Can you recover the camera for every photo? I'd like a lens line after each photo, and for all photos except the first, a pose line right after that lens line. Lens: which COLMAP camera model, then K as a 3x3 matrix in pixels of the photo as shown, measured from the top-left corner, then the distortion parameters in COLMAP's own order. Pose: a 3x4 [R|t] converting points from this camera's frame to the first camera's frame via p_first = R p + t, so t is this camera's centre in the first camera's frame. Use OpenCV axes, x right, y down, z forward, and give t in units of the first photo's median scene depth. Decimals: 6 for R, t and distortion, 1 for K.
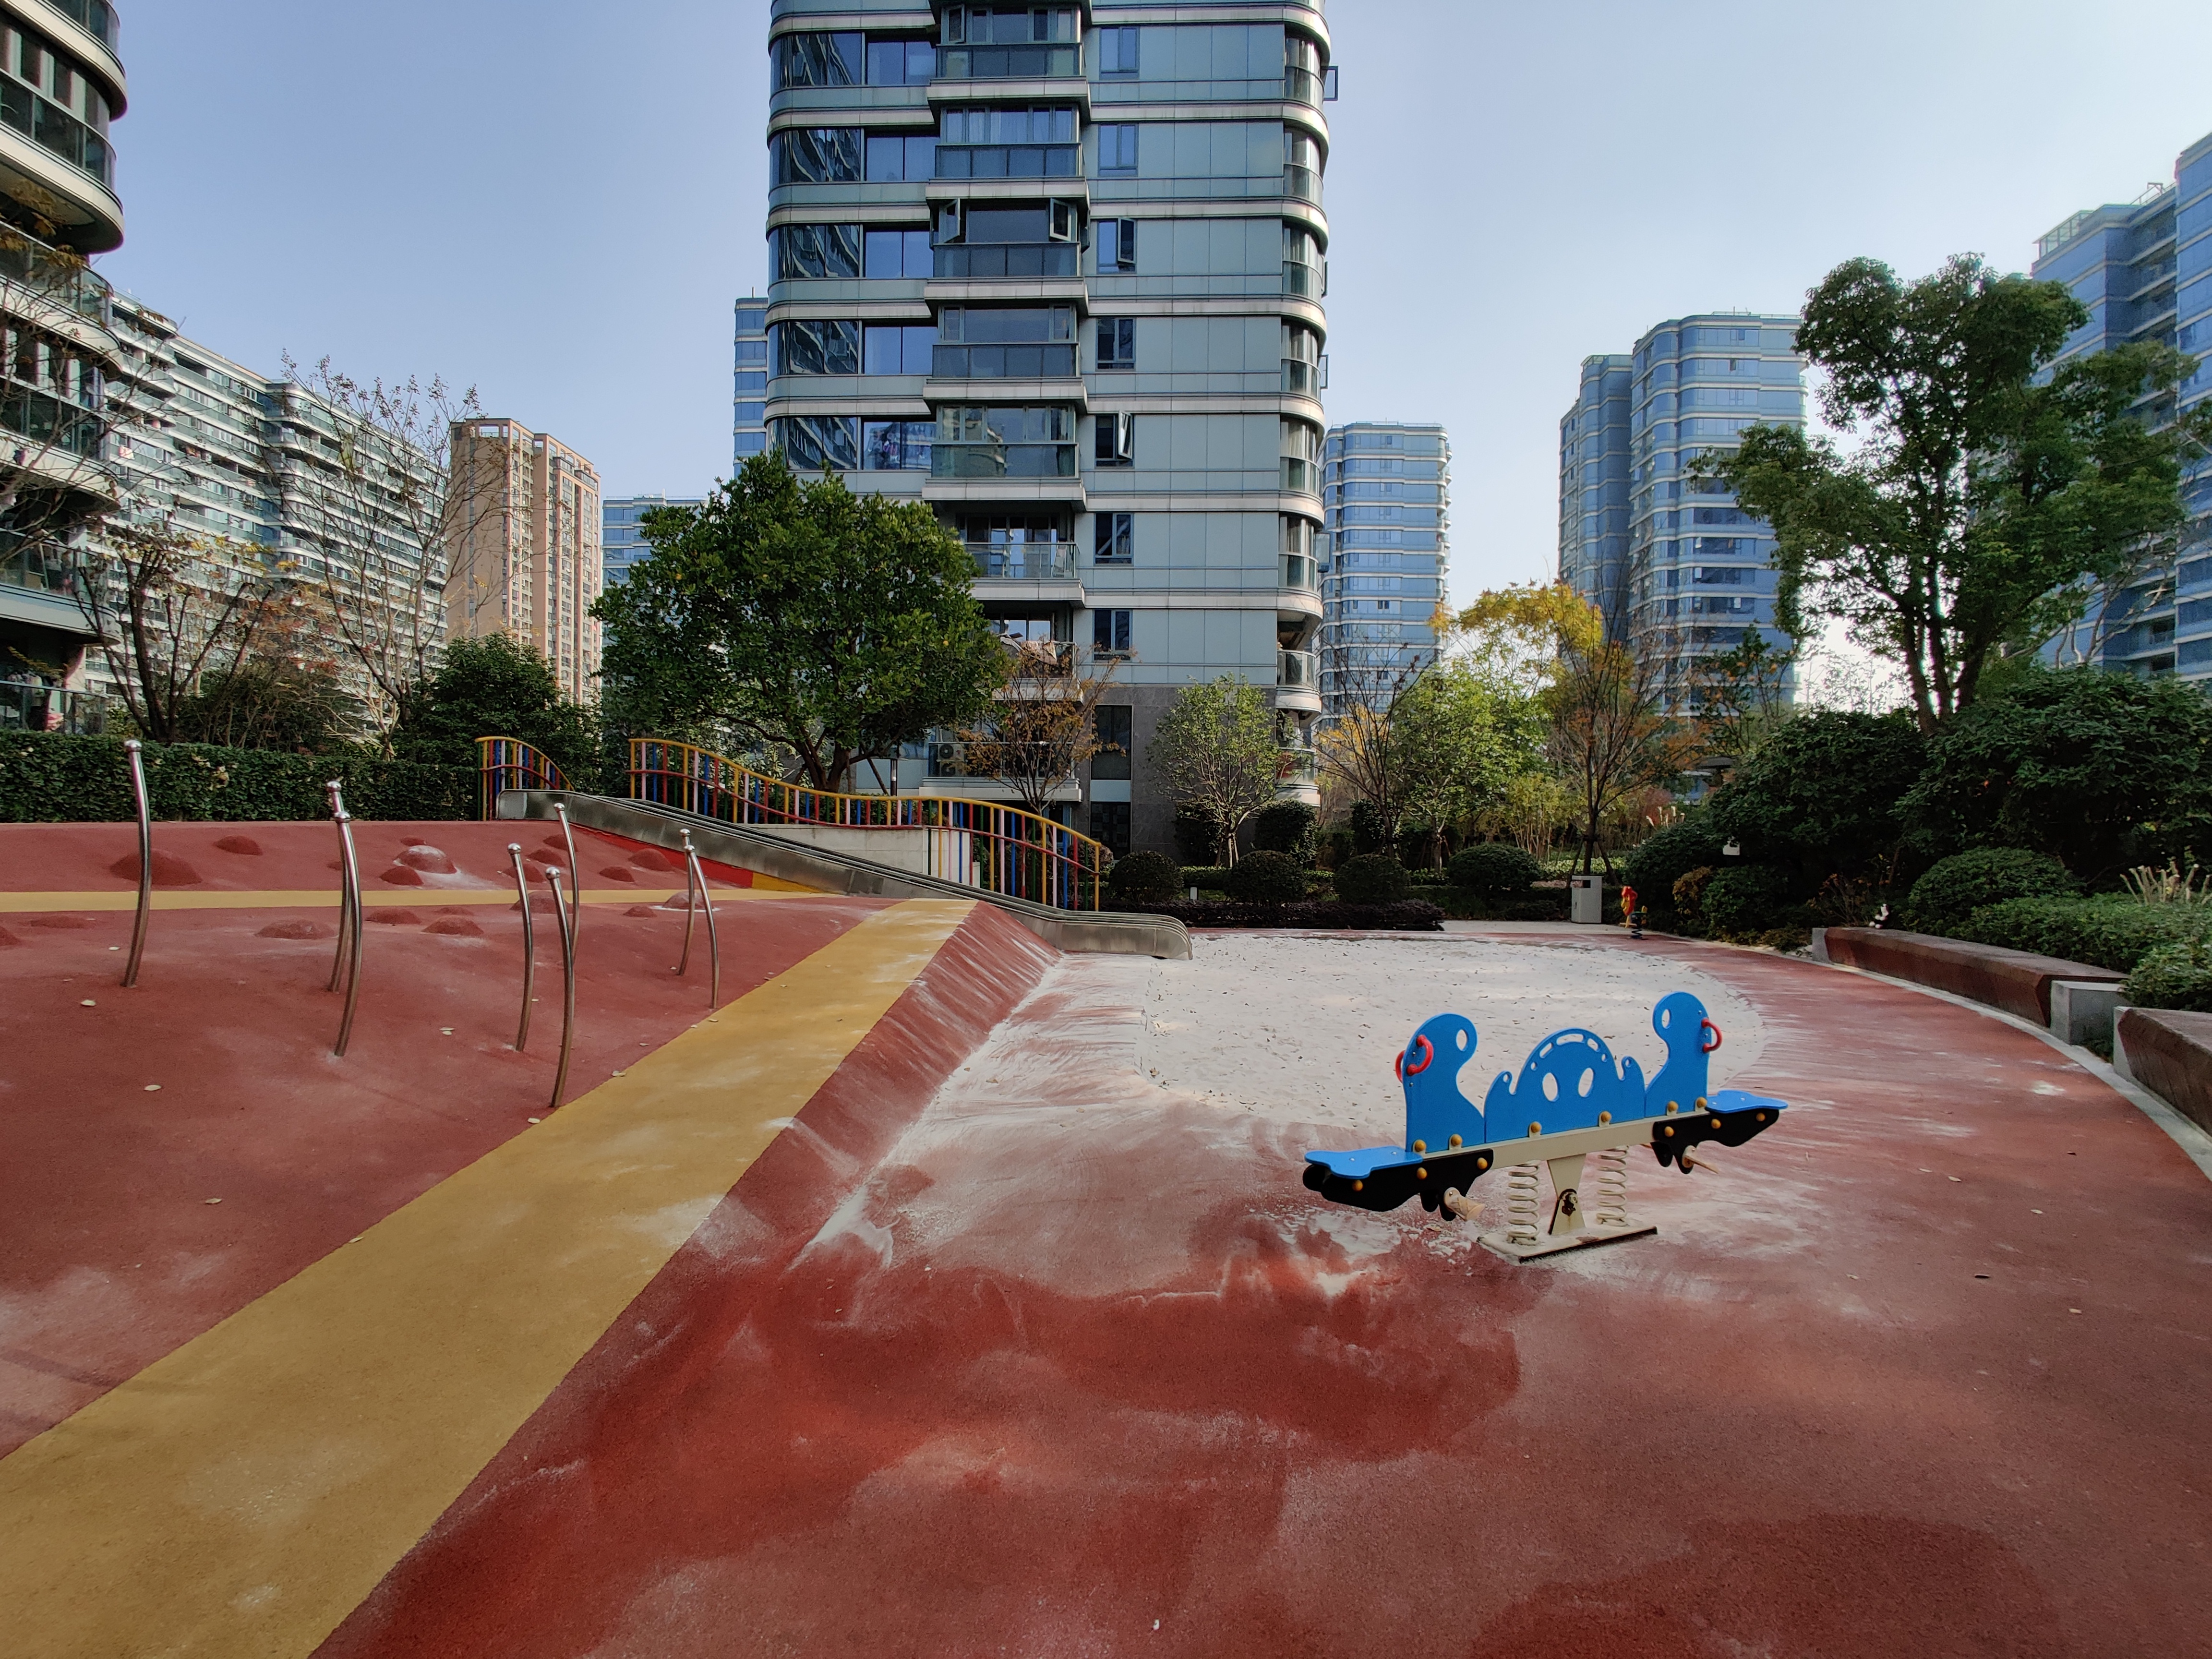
lens RADIAL K [[1093.6, 0, 1105.4], [0, 1093.6, 829.1], [0, 0, 1]] dist [-0.002352, -0.000131]
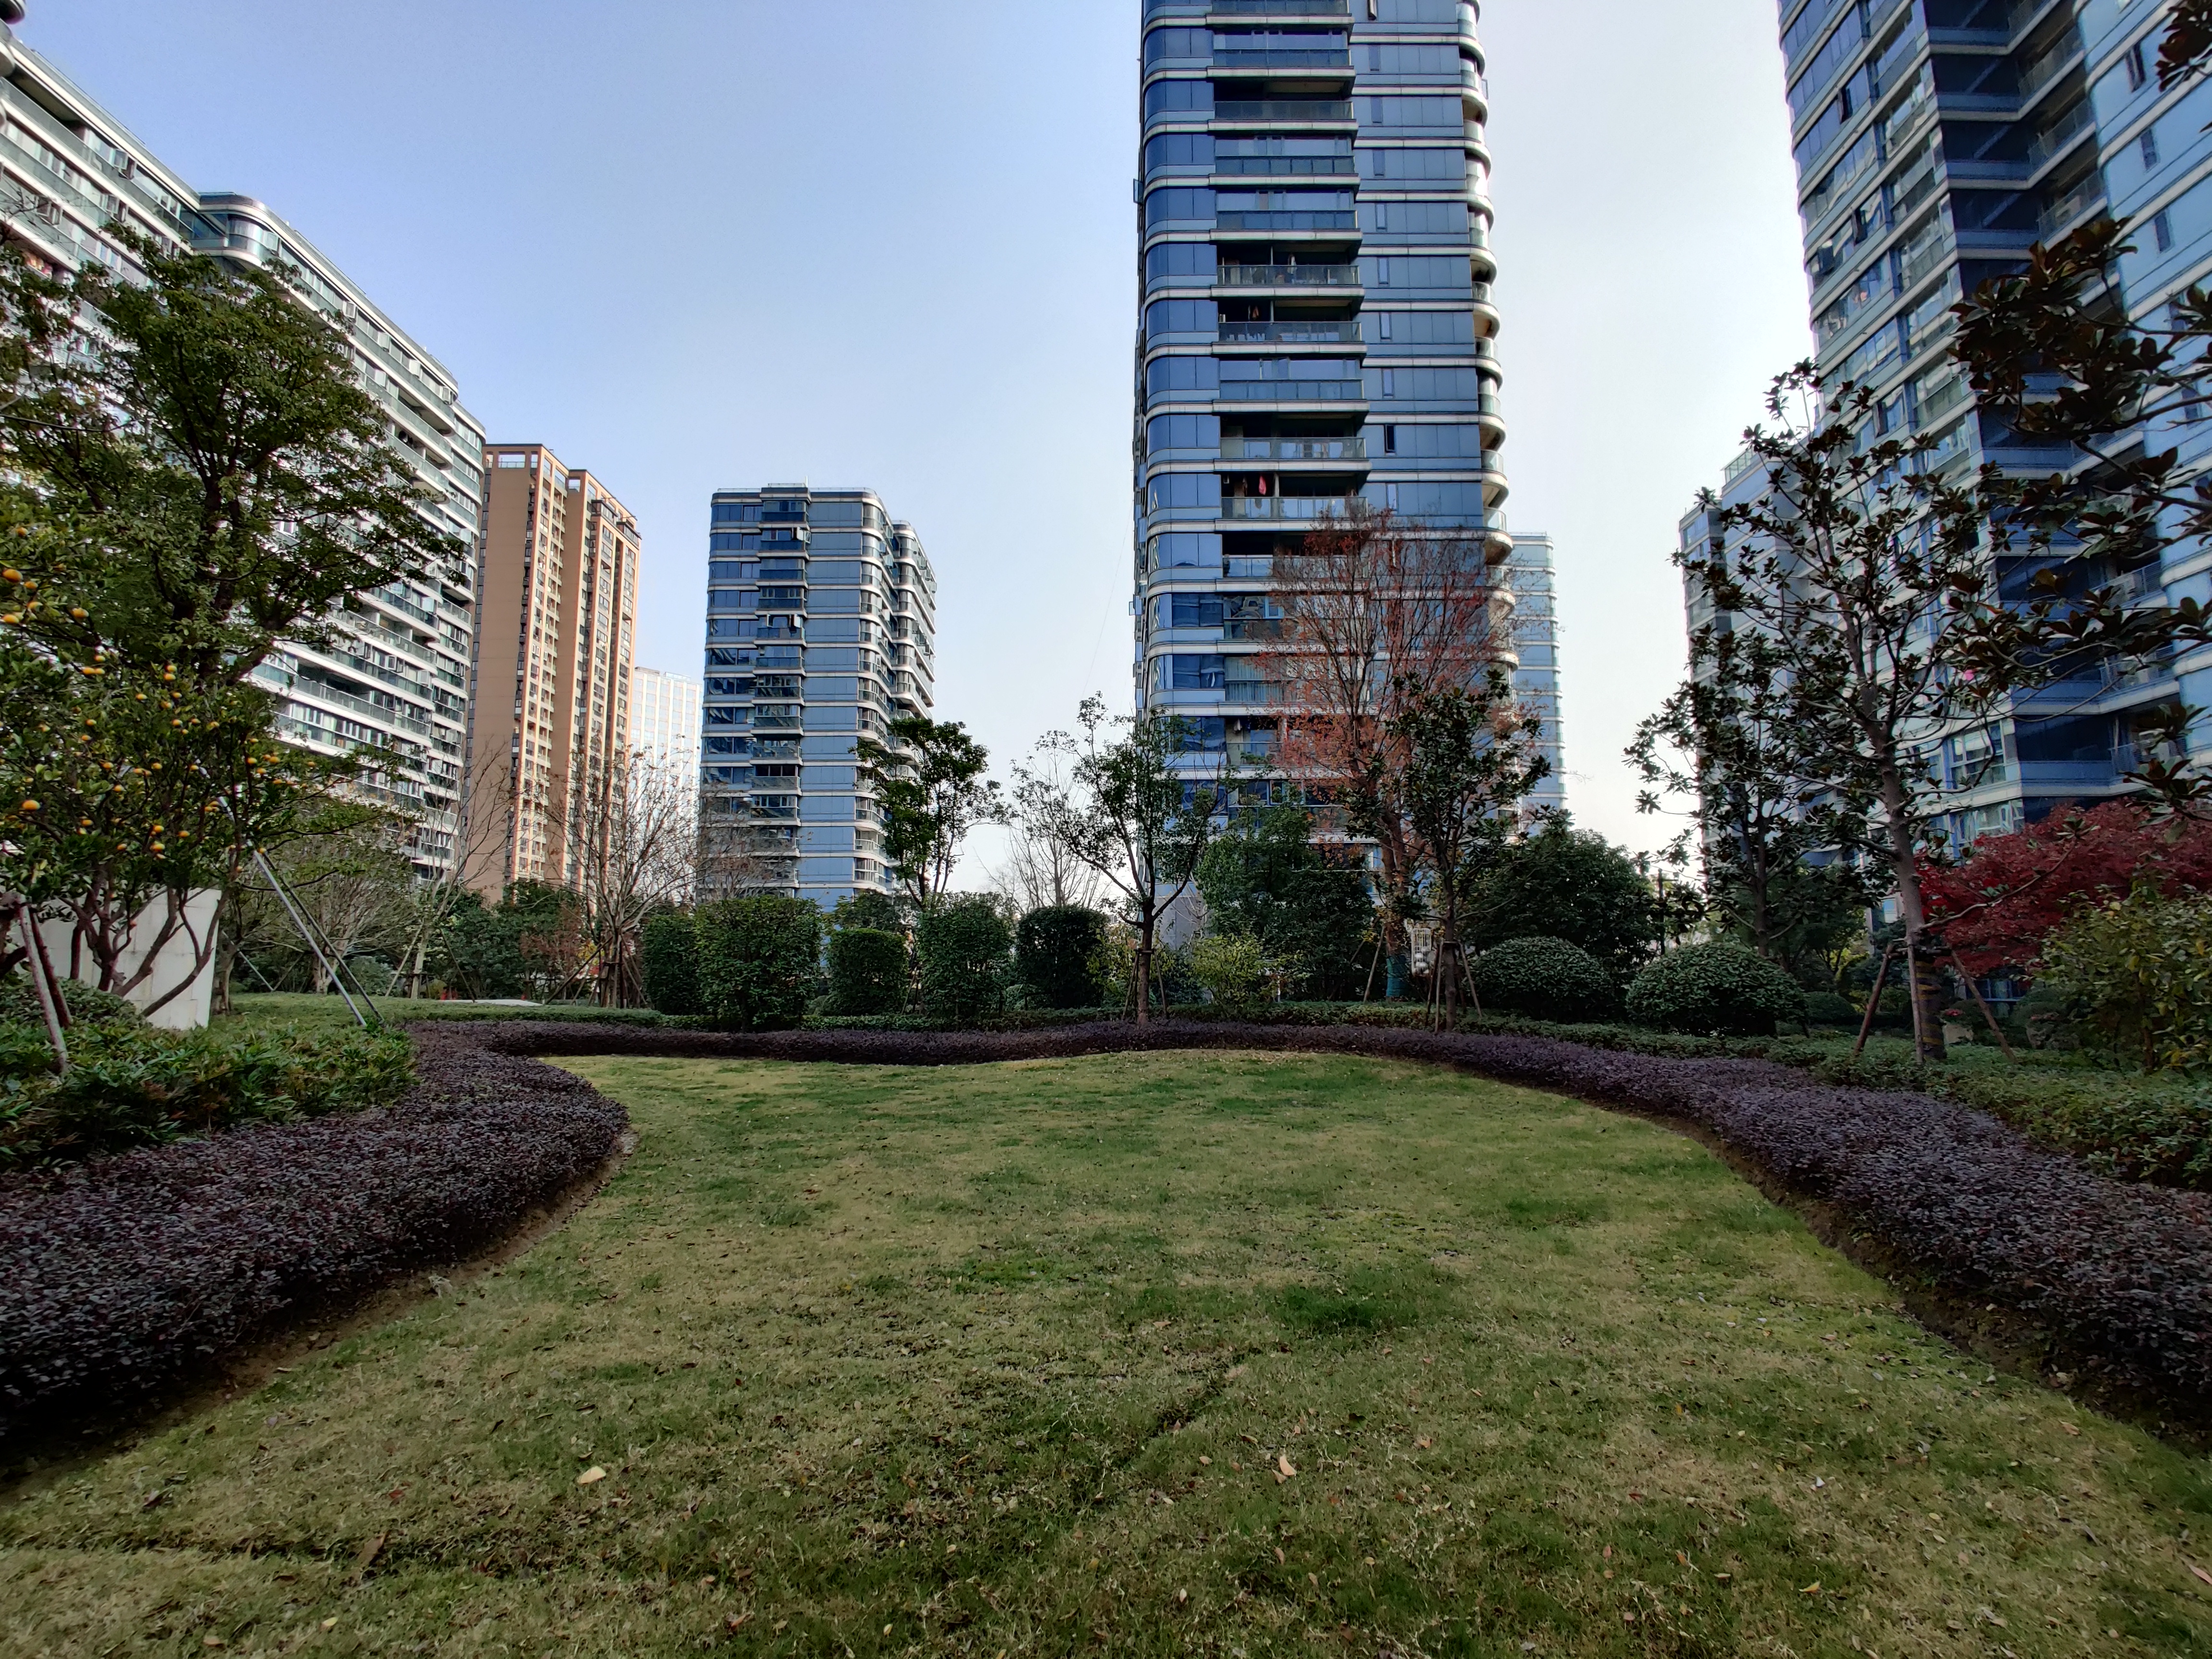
lens RADIAL K [[1093.6, 0, 1108.9], [0, 1093.6, 831.1], [0, 0, 1]] dist [-0.002352, -0.000131]
pose [[0.998855, -0.007018, 0.047320, -0.182241], [0.013426, 0.990551, -0.136483, -0.001260], [-0.045915, 0.136962, 0.989512, 0.257822]]
